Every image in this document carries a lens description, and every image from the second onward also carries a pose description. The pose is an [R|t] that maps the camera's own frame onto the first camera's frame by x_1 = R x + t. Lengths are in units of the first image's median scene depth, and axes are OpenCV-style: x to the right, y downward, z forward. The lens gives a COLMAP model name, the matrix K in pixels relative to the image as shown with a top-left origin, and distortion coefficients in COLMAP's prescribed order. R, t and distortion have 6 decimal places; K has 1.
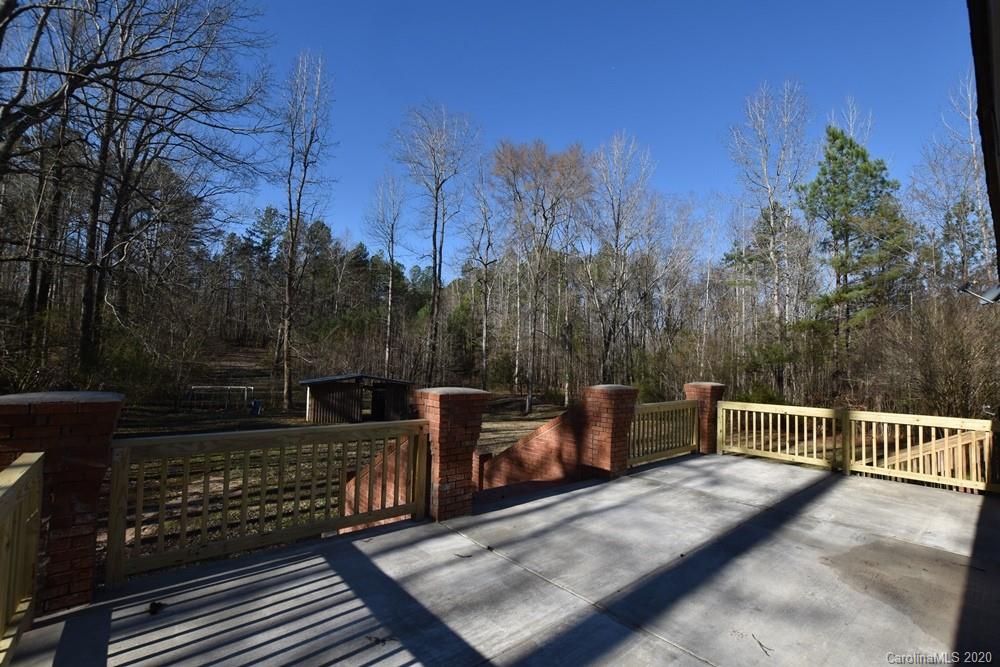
lens RADIAL K [[439.0, 0, 502.5], [0, 439.0, 335.4], [0, 0, 1]] dist [-0.034916, 0.004791]
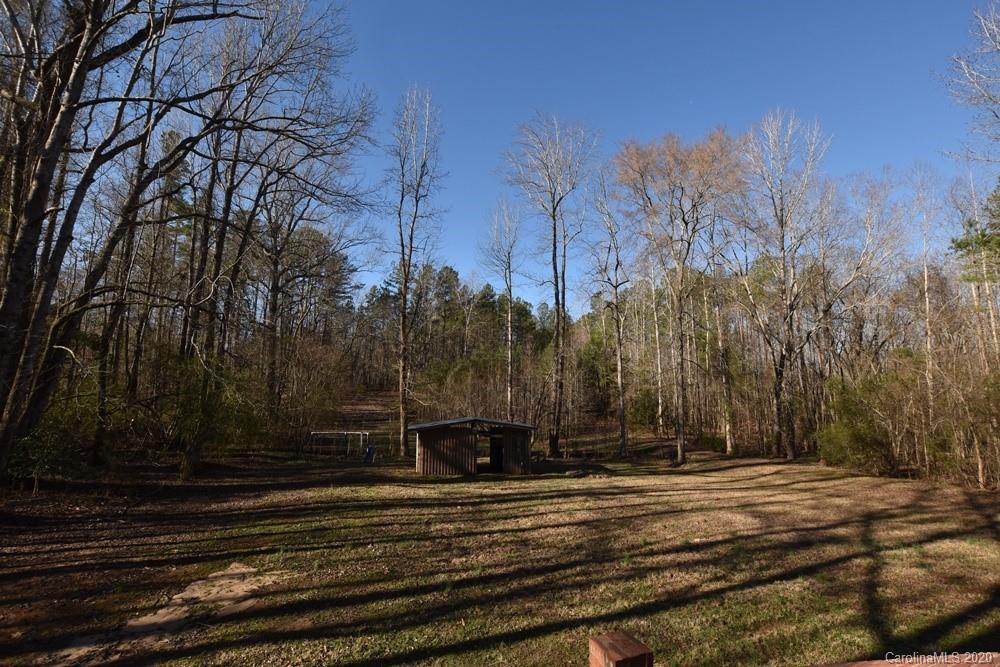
lens RADIAL K [[439.0, 0, 502.5], [0, 439.0, 335.4], [0, 0, 1]] dist [-0.034916, 0.004791]
pose [[0.953925, -0.064551, -0.293020, -0.004061], [0.038145, 0.994750, -0.094956, 0.007406], [0.297611, 0.079404, 0.951379, 0.117891]]
